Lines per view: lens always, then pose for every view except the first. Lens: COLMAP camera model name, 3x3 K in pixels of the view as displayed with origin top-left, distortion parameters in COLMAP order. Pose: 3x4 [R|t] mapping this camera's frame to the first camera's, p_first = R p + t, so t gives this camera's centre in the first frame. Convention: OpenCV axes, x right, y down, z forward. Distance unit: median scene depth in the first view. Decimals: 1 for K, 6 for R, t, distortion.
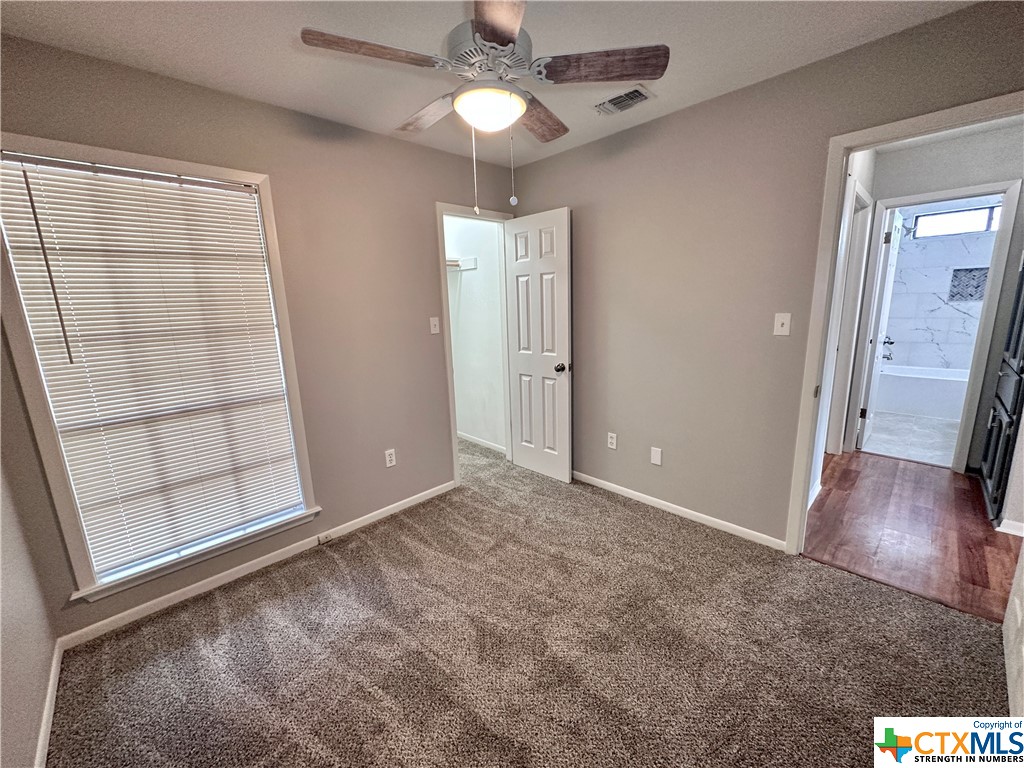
lens RADIAL K [[409.6, 0, 510.9], [0, 409.6, 381.7], [0, 0, 1]] dist [-0.001633, -0.000196]
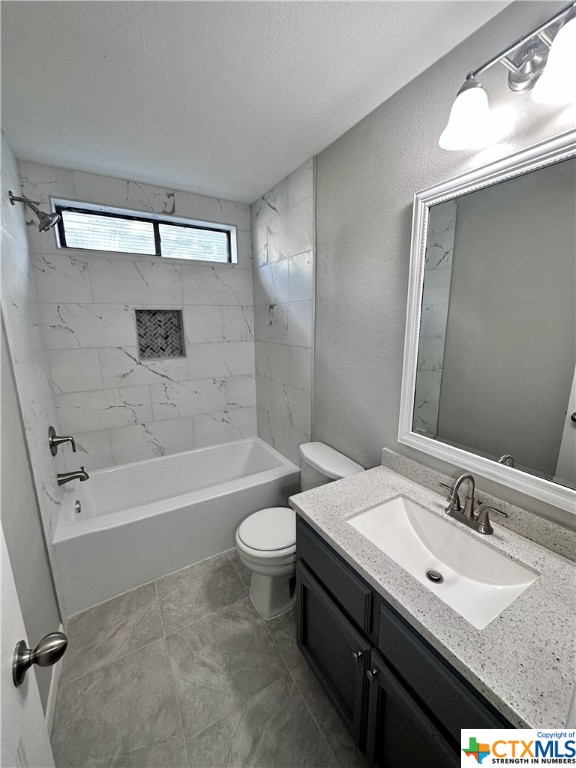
lens RADIAL K [[307.2, 0, 289.0], [0, 307.2, 384.1], [0, 0, 1]] dist [-0.001633, -0.000196]
pose [[0.207933, -0.167431, 0.963707, 0.660941], [0.198320, 0.971994, 0.126080, -0.176917], [-0.957827, 0.164906, 0.235314, 0.682163]]
